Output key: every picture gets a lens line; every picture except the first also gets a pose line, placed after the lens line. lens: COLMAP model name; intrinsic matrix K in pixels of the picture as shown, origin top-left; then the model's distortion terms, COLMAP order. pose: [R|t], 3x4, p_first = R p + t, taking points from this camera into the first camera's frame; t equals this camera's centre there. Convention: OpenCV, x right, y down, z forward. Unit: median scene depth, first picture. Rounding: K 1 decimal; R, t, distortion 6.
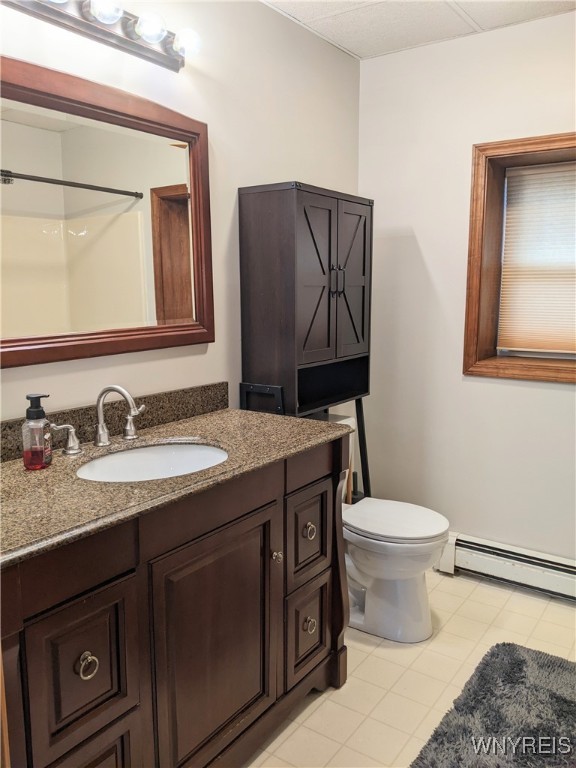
lens RADIAL K [[621.7, 0, 289.6], [0, 621.7, 370.2], [0, 0, 1]] dist [0.057838, -0.094040]
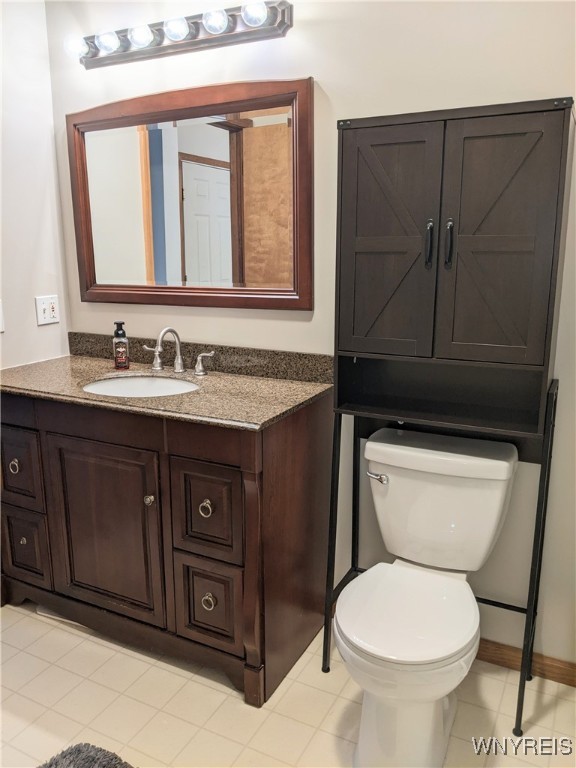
lens RADIAL K [[621.7, 0, 289.6], [0, 621.7, 370.2], [0, 0, 1]] dist [0.057838, -0.094040]
pose [[0.120171, 0.201228, -0.972145, 0.987220], [-0.123989, 0.974616, 0.186413, -0.156568], [0.984980, 0.098134, 0.142070, 1.003700]]
